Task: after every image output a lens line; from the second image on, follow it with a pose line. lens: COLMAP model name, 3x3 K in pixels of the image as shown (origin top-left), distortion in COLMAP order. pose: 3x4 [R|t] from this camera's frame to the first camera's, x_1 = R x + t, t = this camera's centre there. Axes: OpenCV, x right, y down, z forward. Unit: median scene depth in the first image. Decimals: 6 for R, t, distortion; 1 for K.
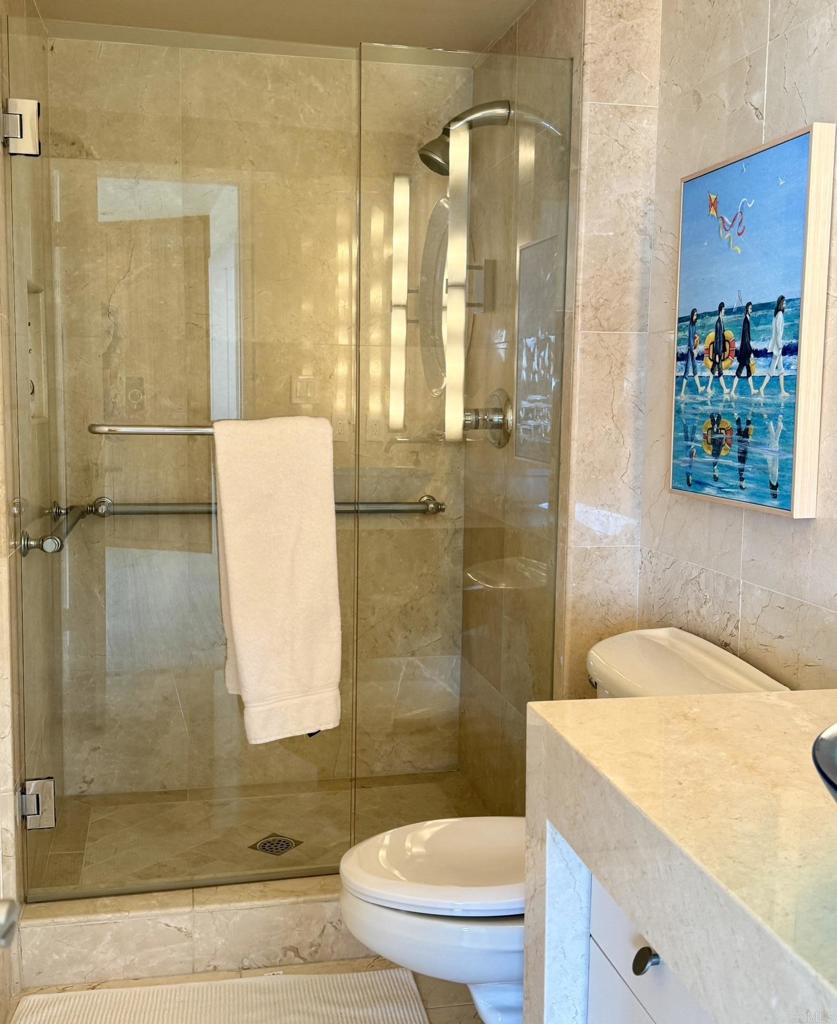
lens RADIAL K [[1099.5, 0, 421.2], [0, 1099.5, 514.3], [0, 0, 1]] dist [0.077268, 0.000000]
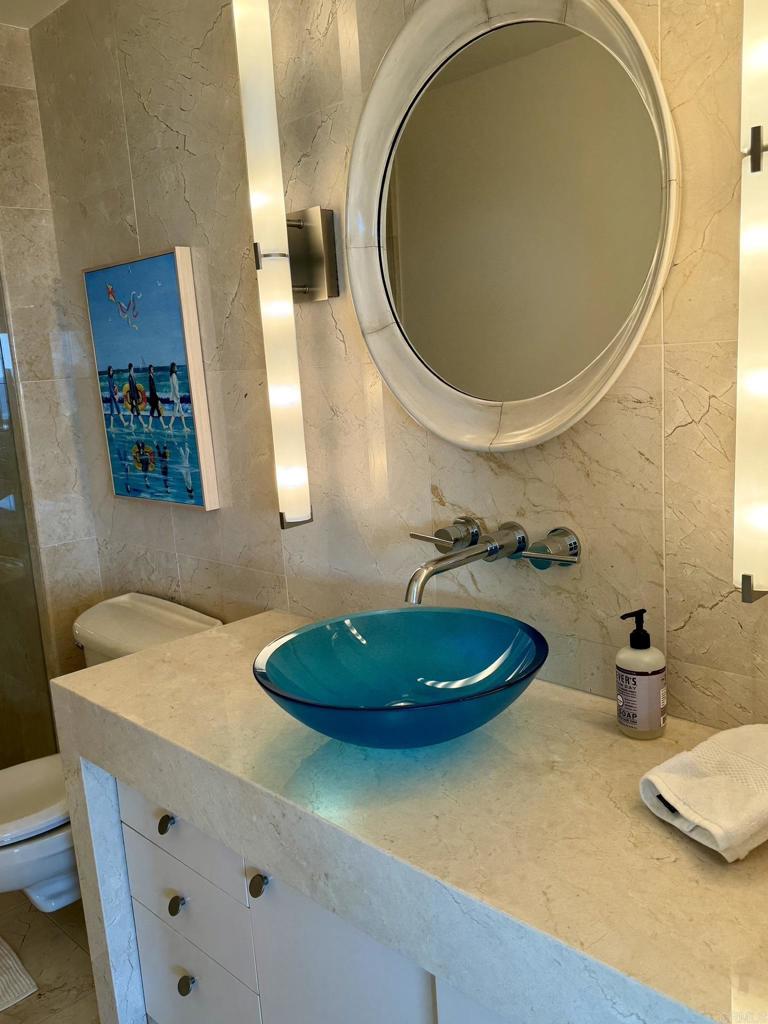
lens RADIAL K [[887.8, 0, 385.4], [0, 887.8, 513.3], [0, 0, 1]] dist [-0.001198, -0.056950]
pose [[0.841325, -0.172192, 0.512368, -0.066032], [0.144811, 0.985054, 0.093264, -0.061118], [-0.520770, -0.004268, 0.853686, -0.130081]]
